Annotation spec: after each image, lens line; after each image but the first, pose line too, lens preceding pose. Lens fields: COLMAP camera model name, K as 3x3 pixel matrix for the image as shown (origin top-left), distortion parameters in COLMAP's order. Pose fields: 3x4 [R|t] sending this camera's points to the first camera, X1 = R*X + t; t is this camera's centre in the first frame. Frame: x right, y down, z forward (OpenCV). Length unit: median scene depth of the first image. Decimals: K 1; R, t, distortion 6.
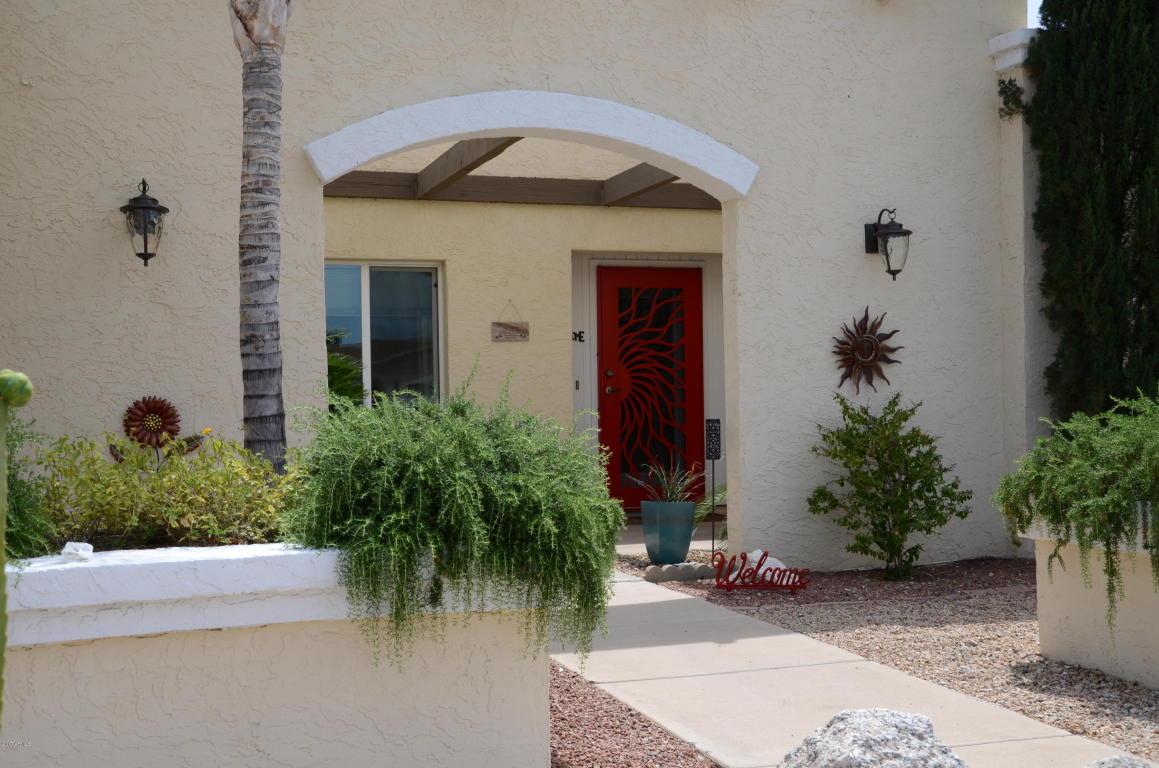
lens RADIAL K [[1406.0, 0, 579.5], [0, 1406.0, 384.0], [0, 0, 1]] dist [0.123453, 0.034709]
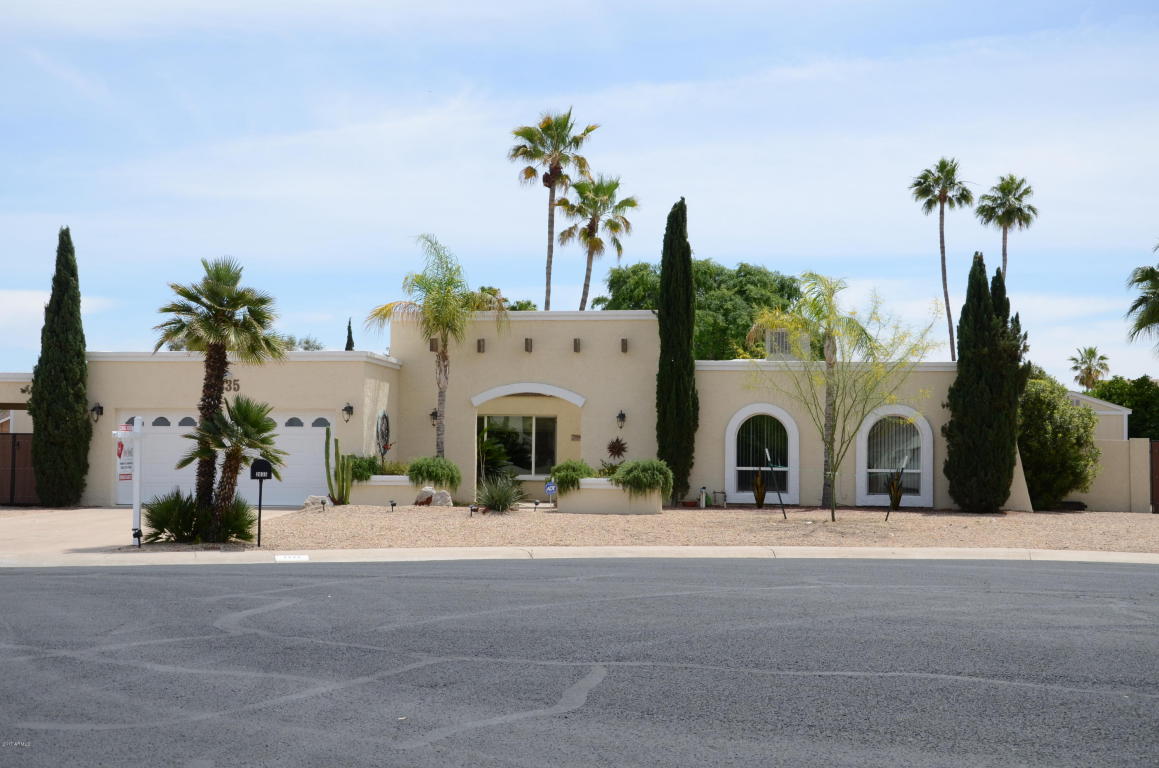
lens RADIAL K [[1638.9, 0, 579.5], [0, 1638.9, 384.0], [0, 0, 1]] dist [0.185186, 0.031603]
pose [[0.886828, 0.004994, -0.462072, 2.177268], [-0.021673, 0.999291, -0.030796, -0.058544], [0.461590, 0.037325, 0.886308, -2.972340]]
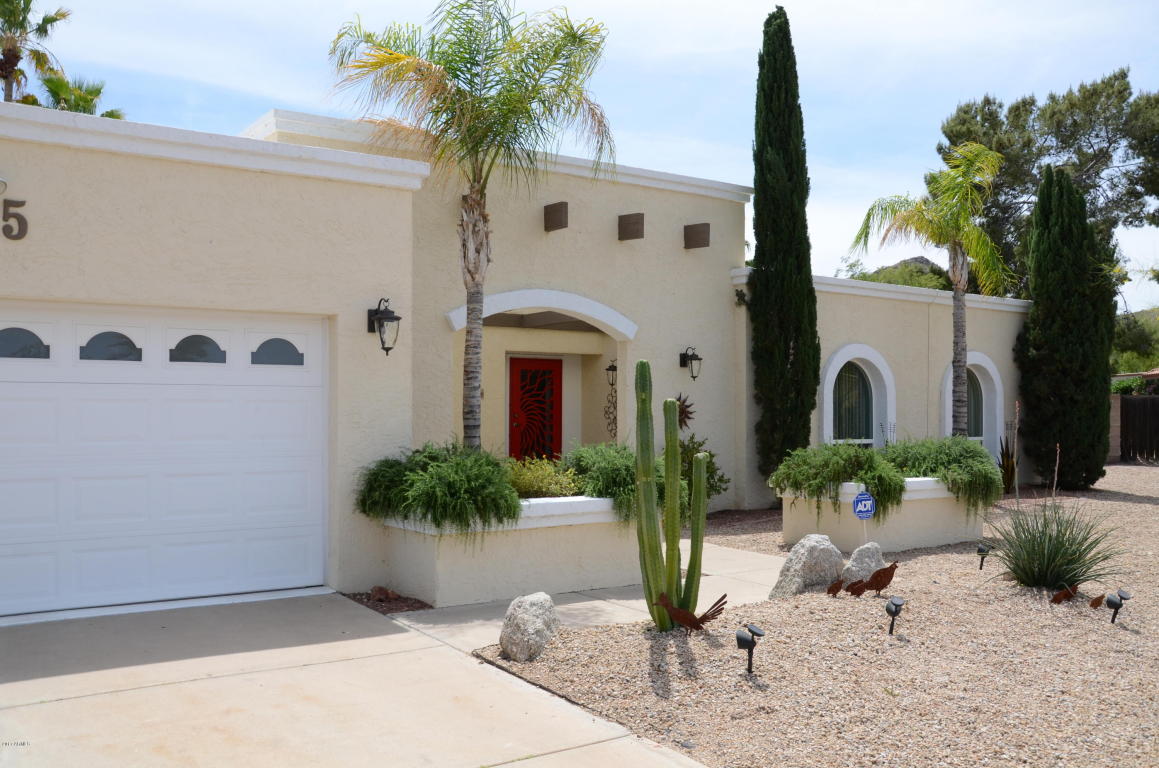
lens RADIAL K [[1028.5, 0, 579.5], [0, 1028.5, 384.0], [0, 0, 1]] dist [-0.127584, 0.191993]
pose [[0.966112, 0.025715, 0.256839, -0.353335], [-0.021175, 0.999567, -0.020426, -0.033704], [-0.257253, 0.014295, 0.966238, -0.470221]]
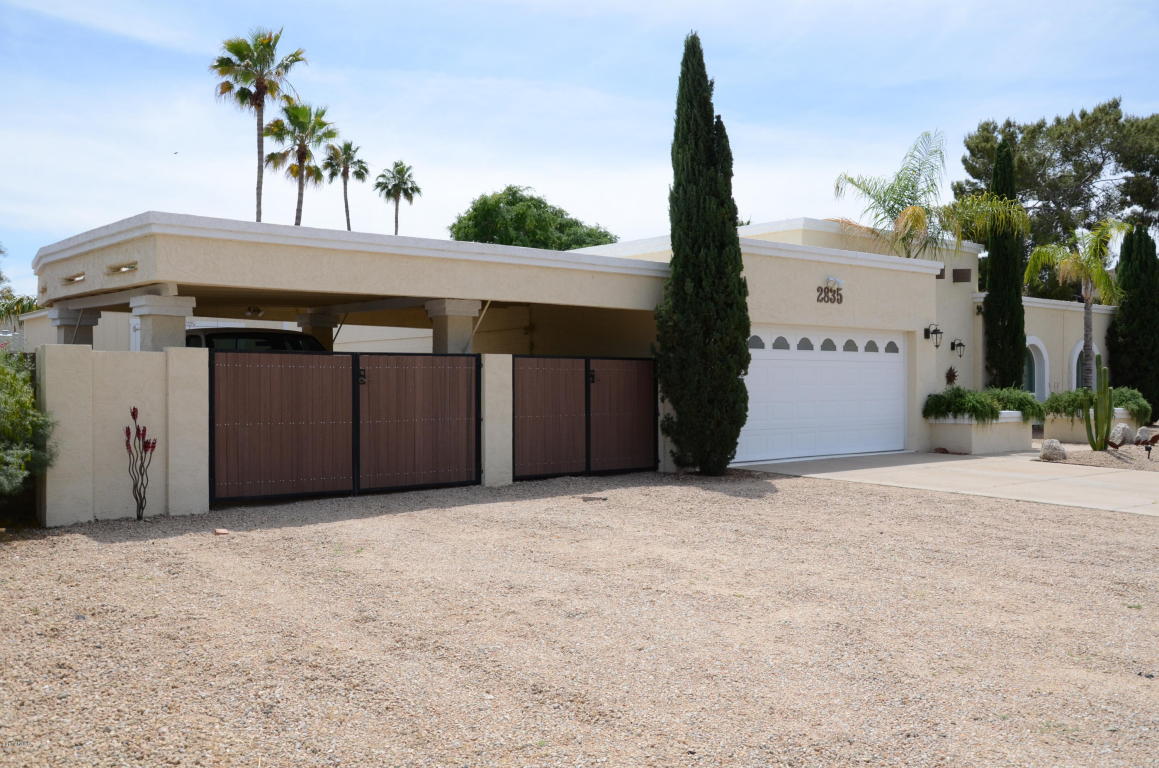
lens RADIAL K [[1087.7, 0, 579.5], [0, 1087.7, 384.0], [0, 0, 1]] dist [-0.099052, 0.190012]
pose [[0.940340, 0.016919, 0.339815, -1.750215], [-0.019563, 0.999799, 0.004356, 0.003169], [-0.339673, -0.010744, 0.940482, -1.393460]]
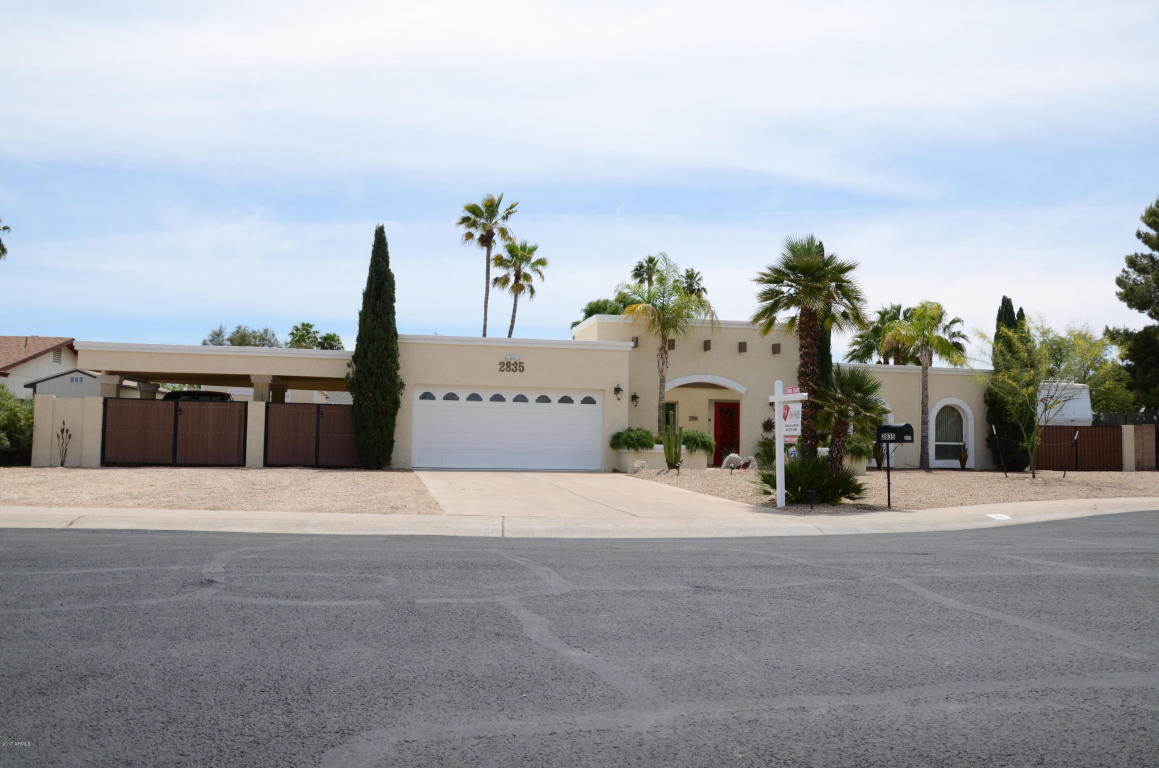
lens RADIAL K [[960.3, 0, 579.5], [0, 960.3, 384.0], [0, 0, 1]] dist [-0.111158, 0.000369]
pose [[0.991124, 0.026920, -0.130183, -0.021826], [-0.034413, 0.997857, -0.055655, 0.040200], [0.128406, 0.059641, 0.989927, -2.467665]]
